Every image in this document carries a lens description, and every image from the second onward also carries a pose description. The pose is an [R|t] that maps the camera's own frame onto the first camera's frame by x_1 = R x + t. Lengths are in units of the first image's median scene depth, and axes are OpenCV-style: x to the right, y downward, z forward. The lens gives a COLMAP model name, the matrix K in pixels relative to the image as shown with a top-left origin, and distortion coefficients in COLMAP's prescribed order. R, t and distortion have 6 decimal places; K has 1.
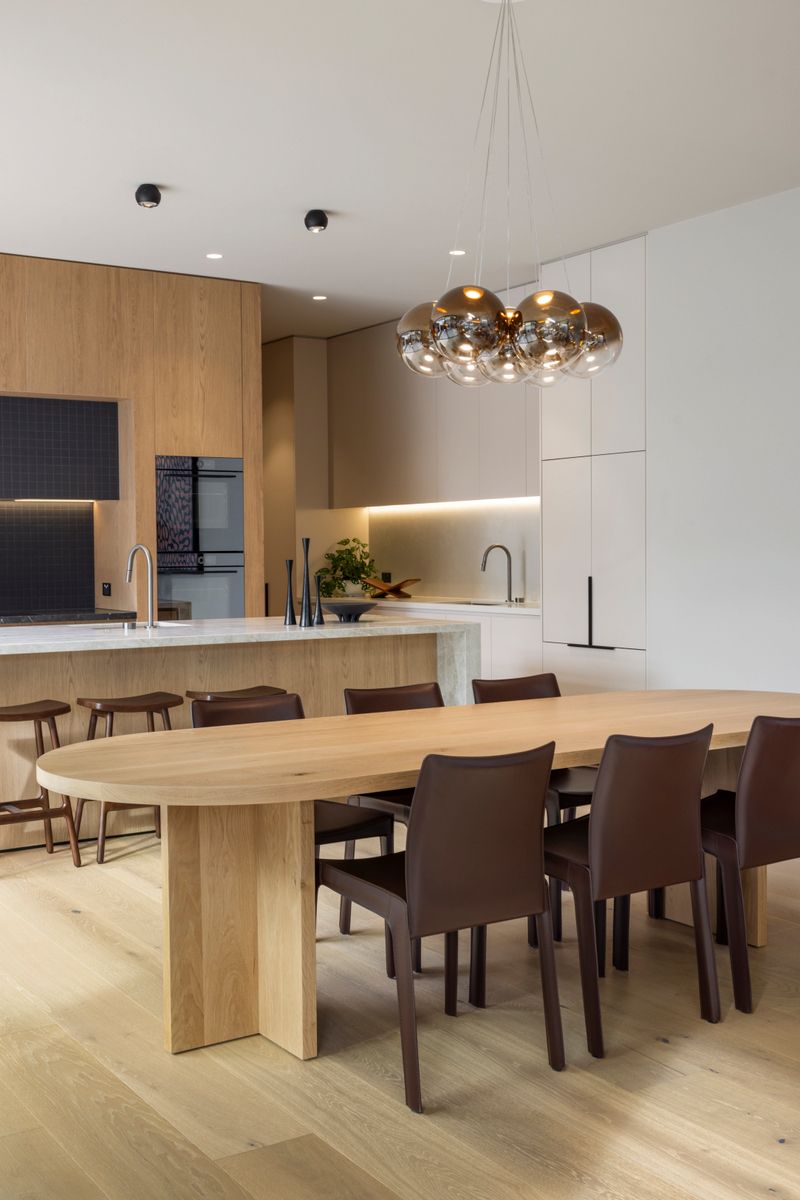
lens RADIAL K [[1308.3, 0, 396.5], [0, 1308.3, 602.8], [0, 0, 1]] dist [-0.011248, 0.000000]
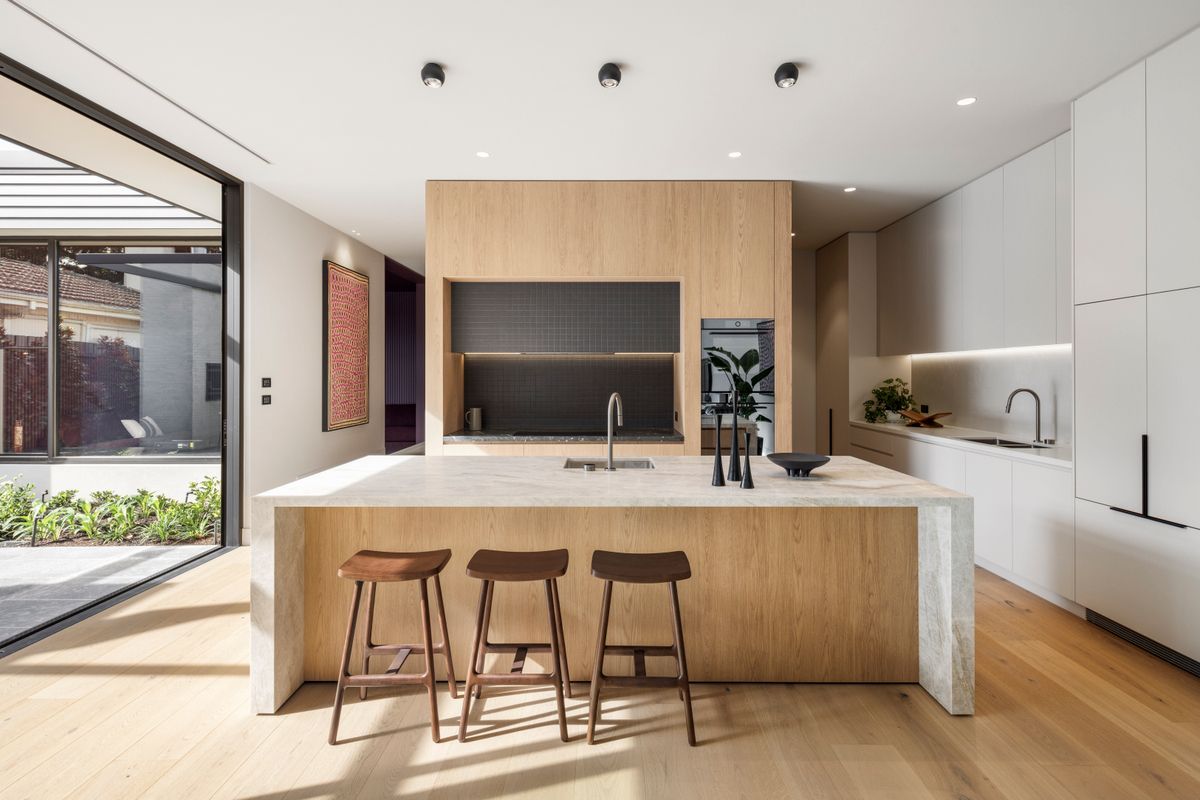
lens RADIAL K [[583.0, 0, 603.6], [0, 583.0, 373.7], [0, 0, 1]] dist [0.003869, -0.003933]
pose [[0.836291, 0.006025, -0.548253, 0.060839], [-0.028216, 0.999088, -0.032062, -0.037841], [0.547559, 0.042283, 0.835698, 0.485660]]
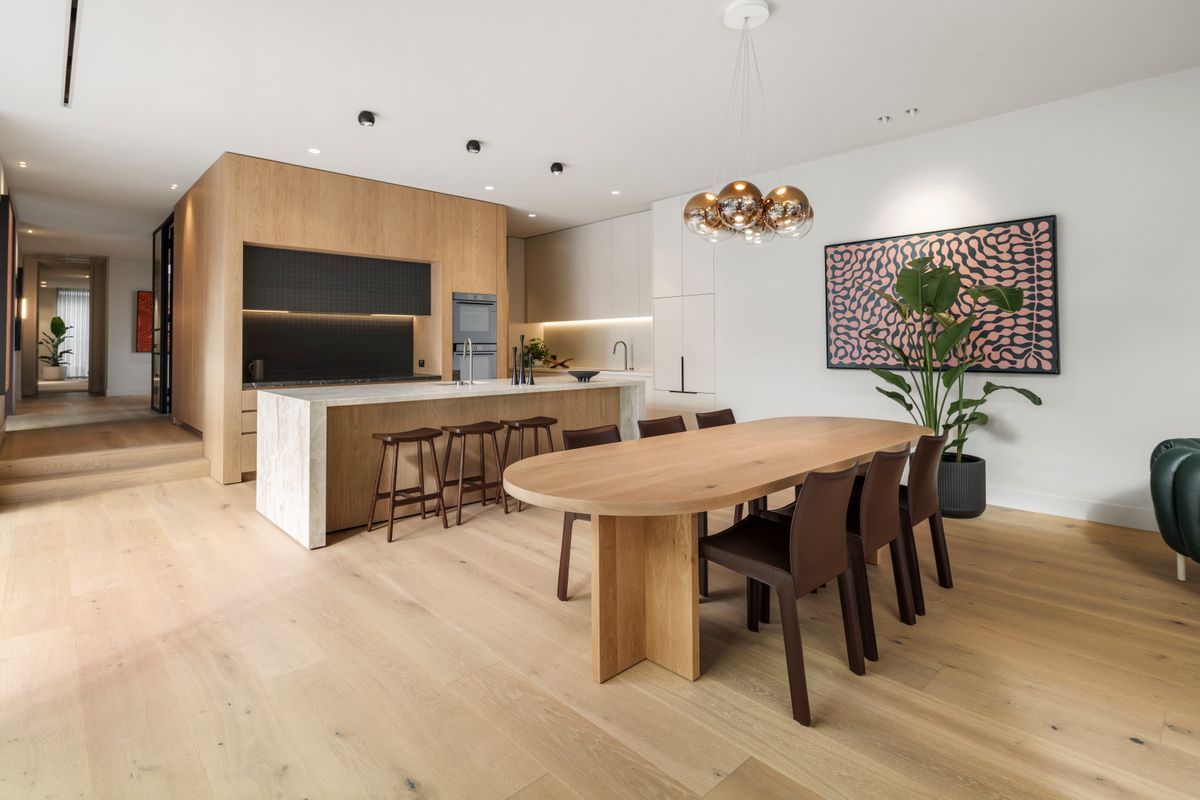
lens RADIAL K [[583.0, 0, 606.4], [0, 583.0, 339.1], [0, 0, 1]] dist [0.003869, -0.003933]
pose [[0.984418, 0.006333, 0.175731, -0.120976], [0.003152, 0.998555, -0.053645, 0.000293], [-0.175817, 0.053363, 0.982975, 0.149049]]
